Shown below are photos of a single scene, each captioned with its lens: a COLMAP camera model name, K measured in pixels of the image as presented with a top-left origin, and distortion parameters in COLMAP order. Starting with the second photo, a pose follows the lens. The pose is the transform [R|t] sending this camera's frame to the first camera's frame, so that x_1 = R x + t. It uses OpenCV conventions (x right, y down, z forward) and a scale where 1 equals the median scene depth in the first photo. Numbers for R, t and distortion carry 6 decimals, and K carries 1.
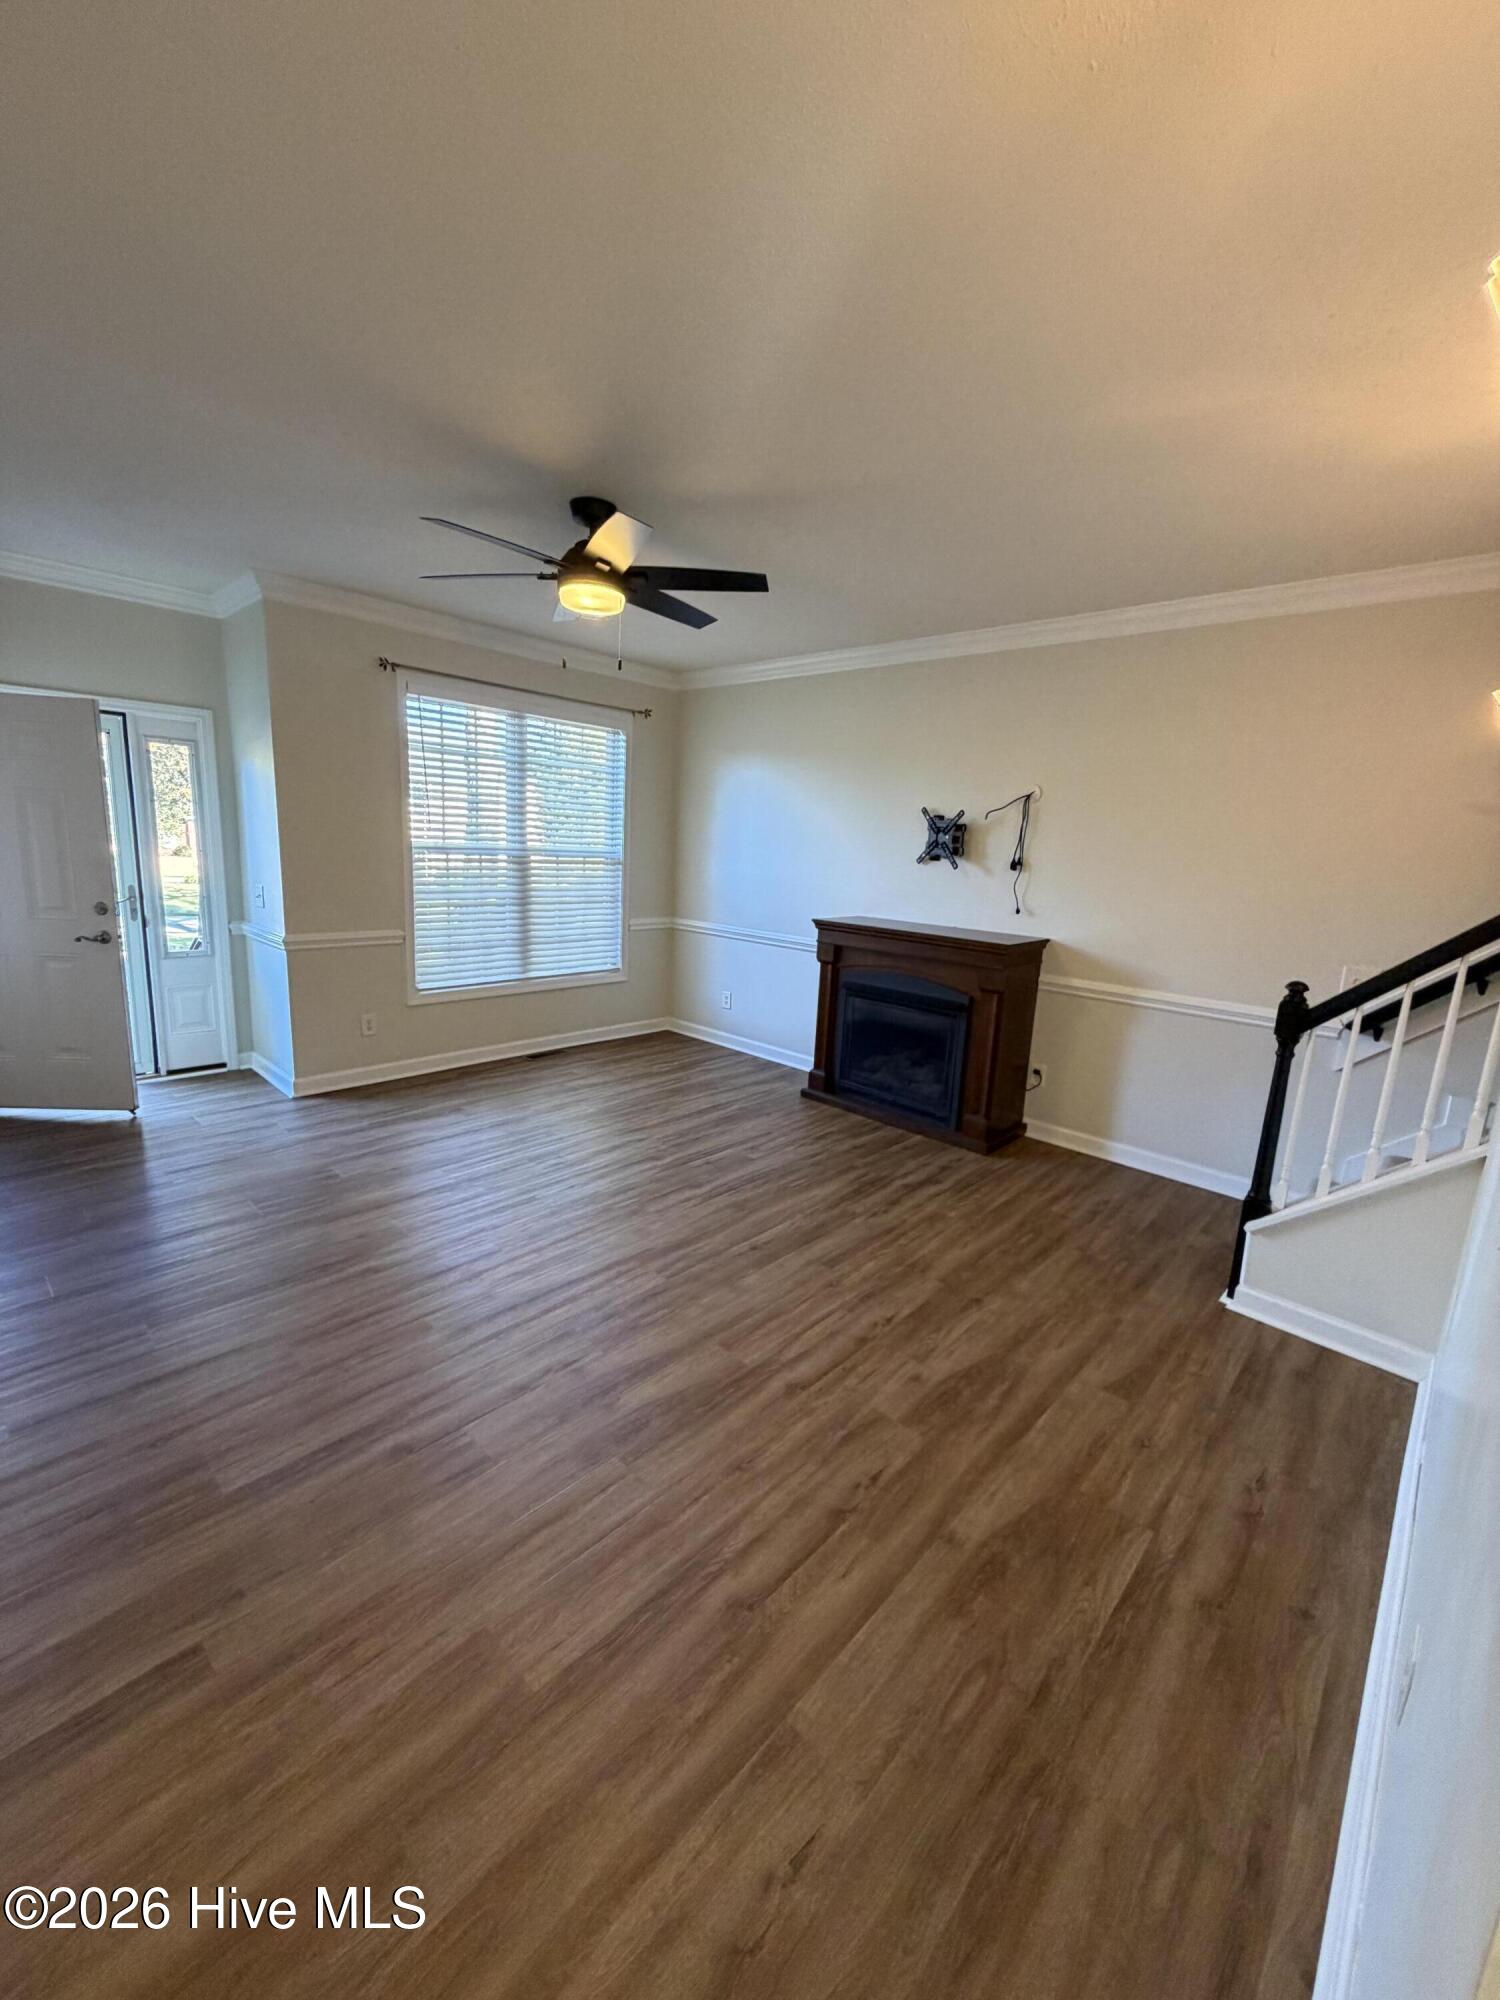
lens RADIAL K [[801.2, 0, 752.5], [0, 801.2, 990.9], [0, 0, 1]] dist [-0.001119, -0.000181]
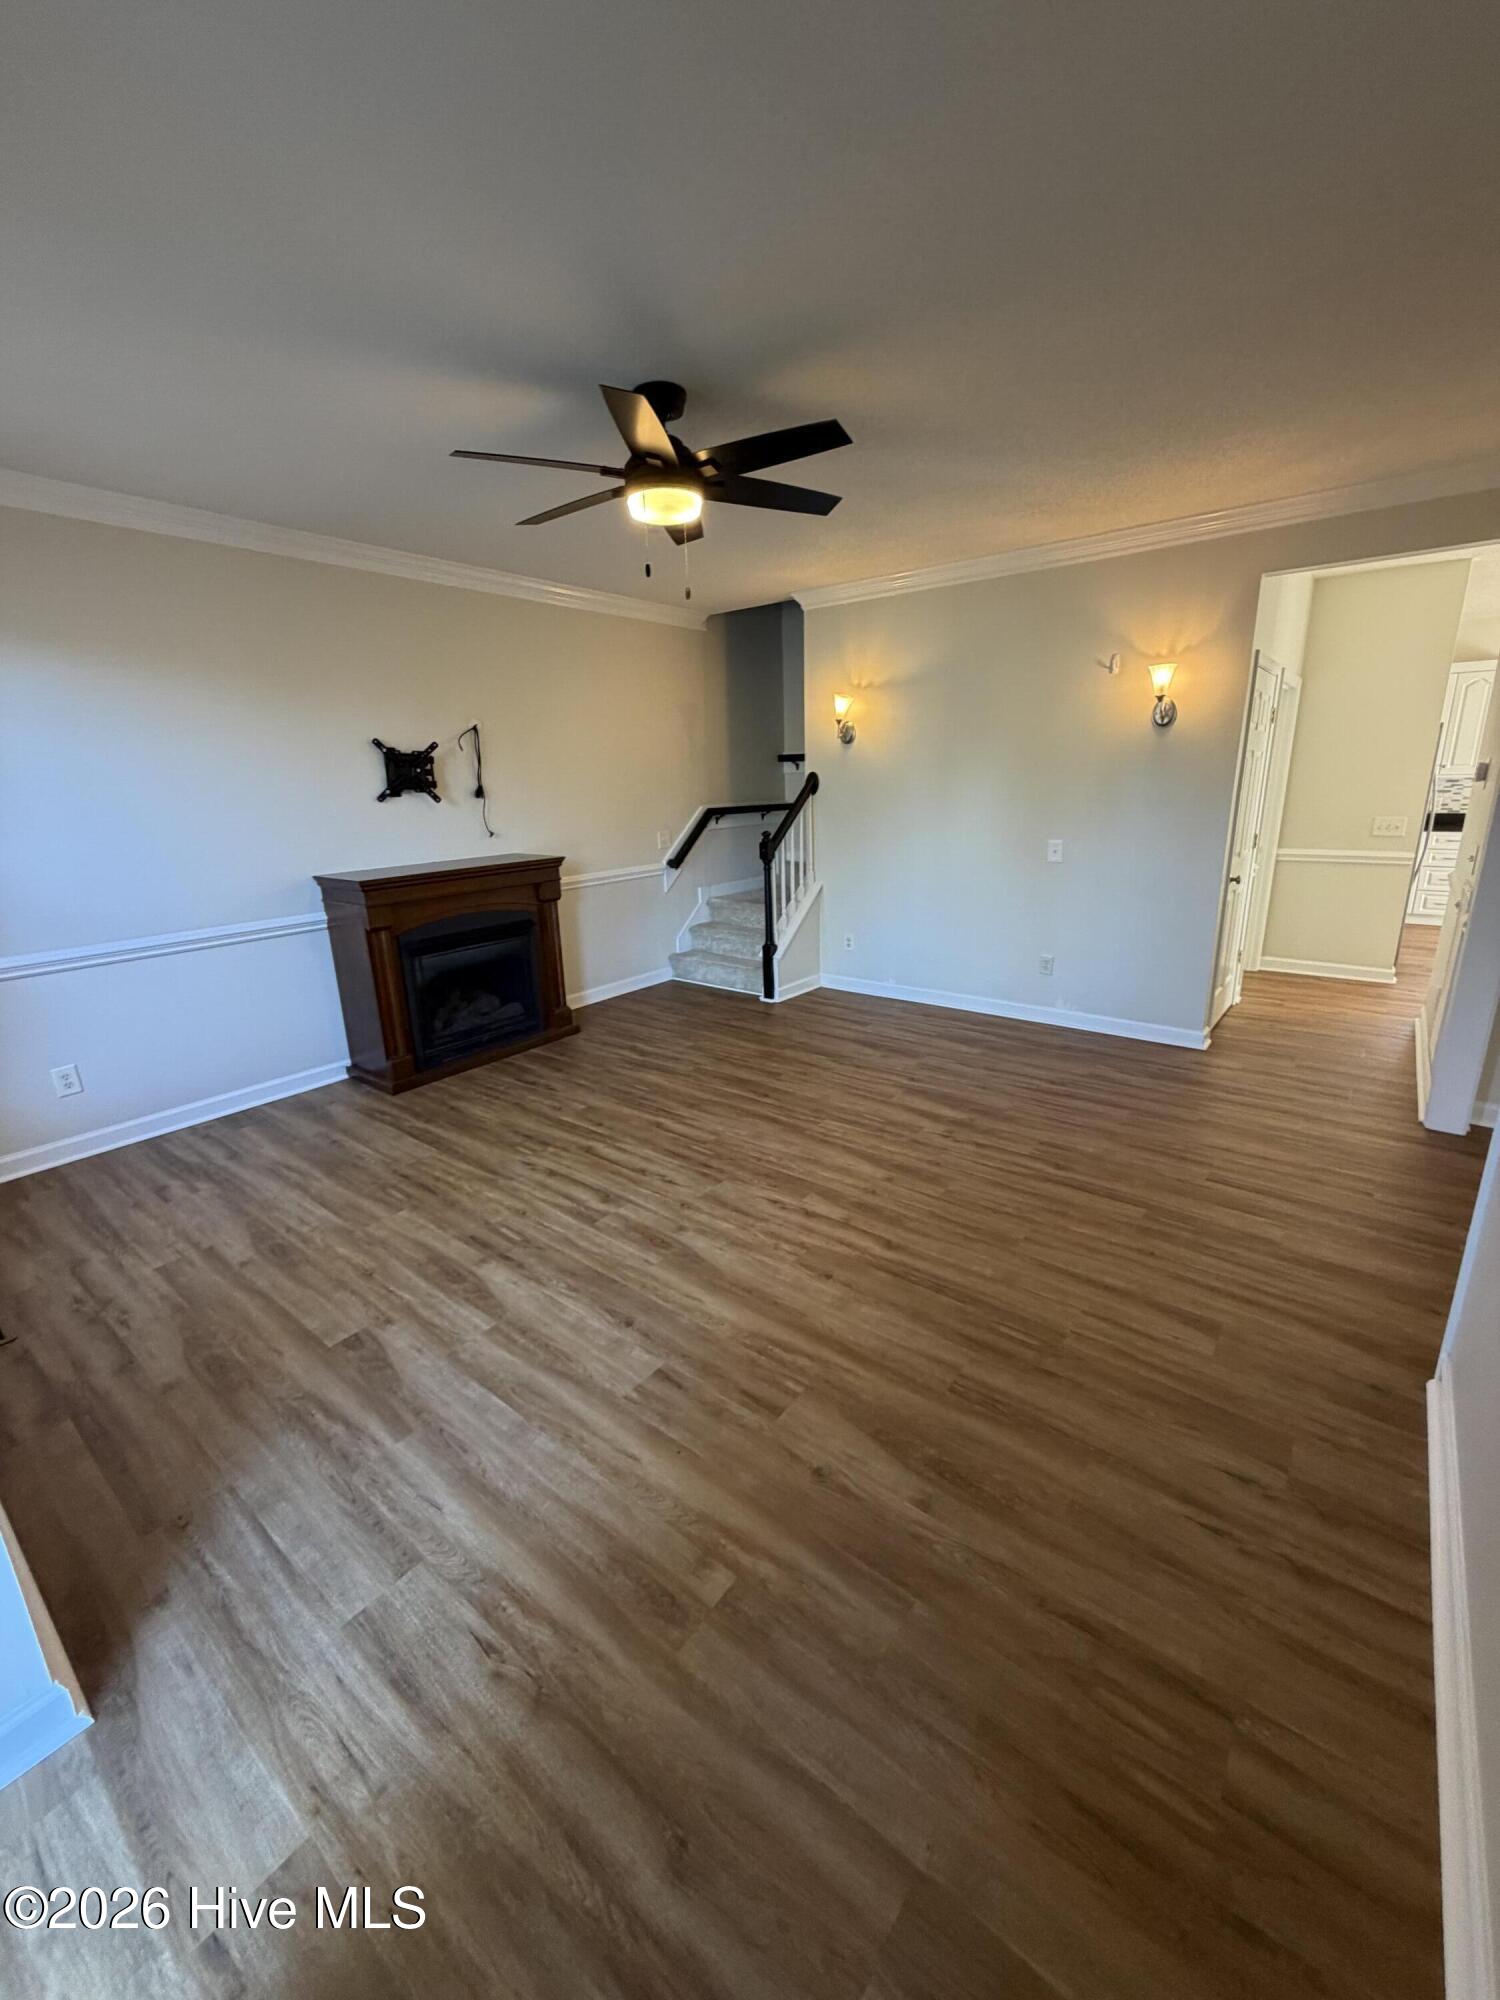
lens RADIAL K [[801.2, 0, 740.4], [0, 801.2, 990.9], [0, 0, 1]] dist [-0.001119, -0.000181]
pose [[-0.075249, -0.303926, 0.949719, -0.823424], [0.214394, 0.925214, 0.313071, -0.172703], [-0.973844, 0.227173, -0.004461, 0.715620]]
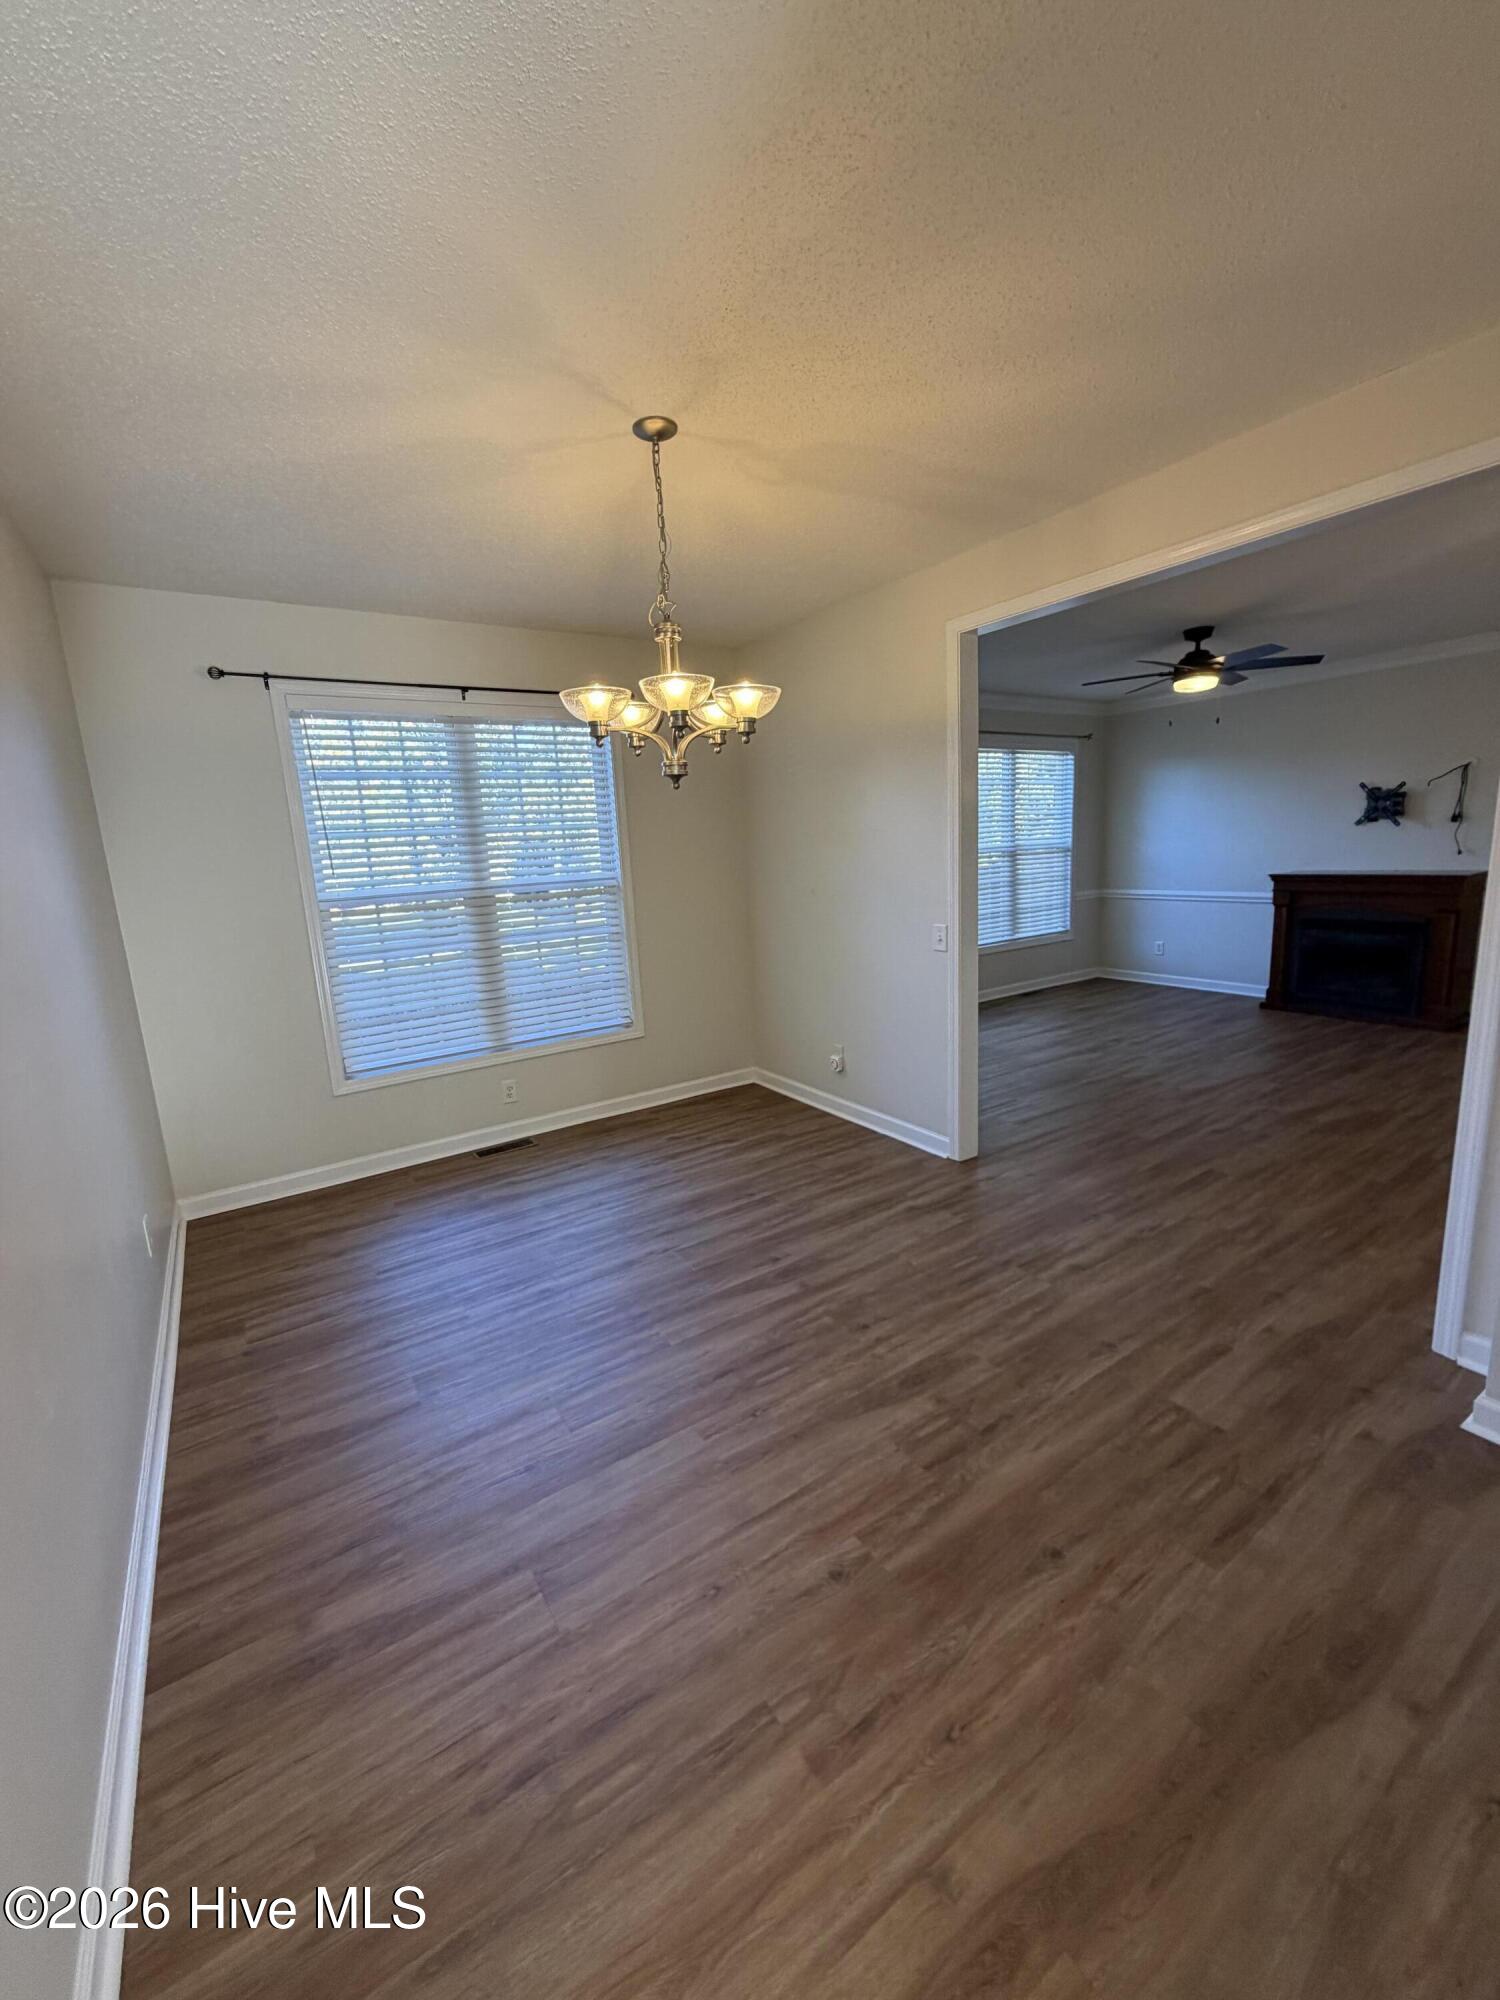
lens RADIAL K [[801.2, 0, 747.4], [0, 801.2, 991.2], [0, 0, 1]] dist [-0.001119, -0.000181]
pose [[0.966536, -0.054152, -0.250752, -0.491427], [0.052854, 0.998531, -0.011911, 0.084337], [0.251029, -0.001741, 0.967978, -0.584544]]
